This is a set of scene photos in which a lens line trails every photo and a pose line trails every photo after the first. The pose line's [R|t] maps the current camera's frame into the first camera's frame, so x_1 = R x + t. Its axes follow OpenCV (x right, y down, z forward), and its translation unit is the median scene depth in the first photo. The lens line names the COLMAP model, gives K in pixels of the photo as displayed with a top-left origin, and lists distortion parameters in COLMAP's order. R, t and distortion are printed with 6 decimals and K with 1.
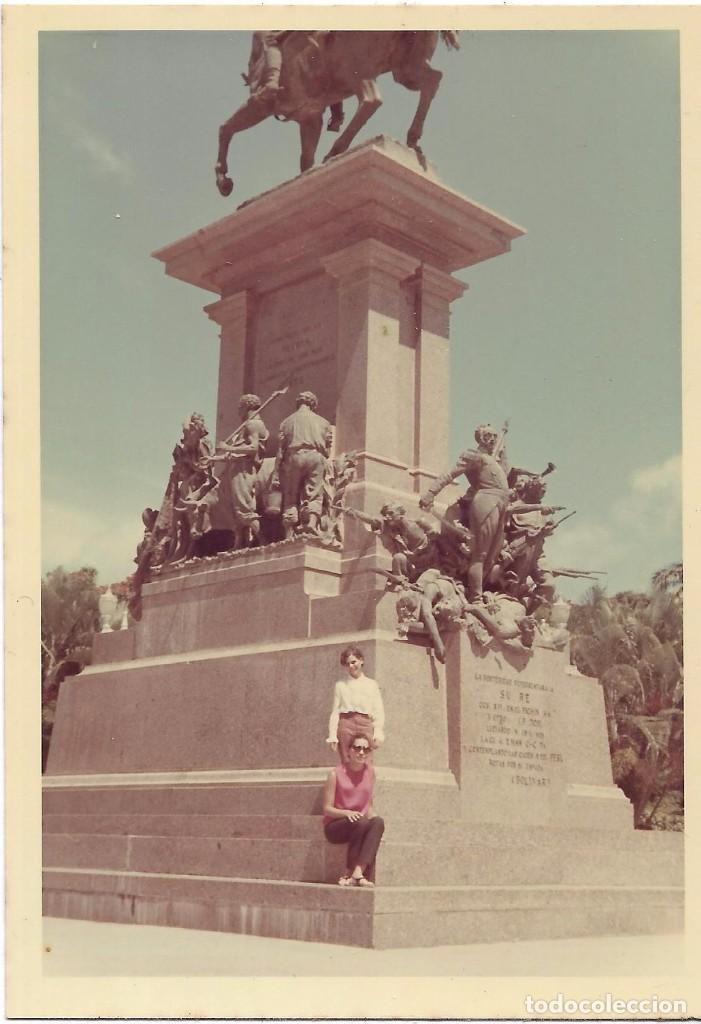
lens RADIAL K [[1370.2, 0, 350.5], [0, 1370.2, 512.0], [0, 0, 1]] dist [0.075726, 0.059114]
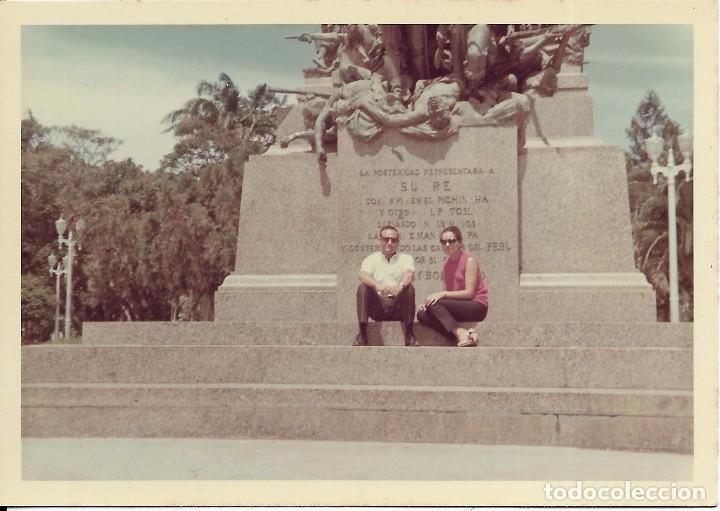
lens RADIAL K [[971.0, 0, 360.0], [0, 971.0, 255.5], [0, 0, 1]] dist [0.105985, 0.010141]
pose [[0.565747, -0.093924, -0.819212, 0.663710], [0.201703, 0.979073, 0.027044, 0.163056], [0.799529, -0.180538, 0.572853, 0.623449]]
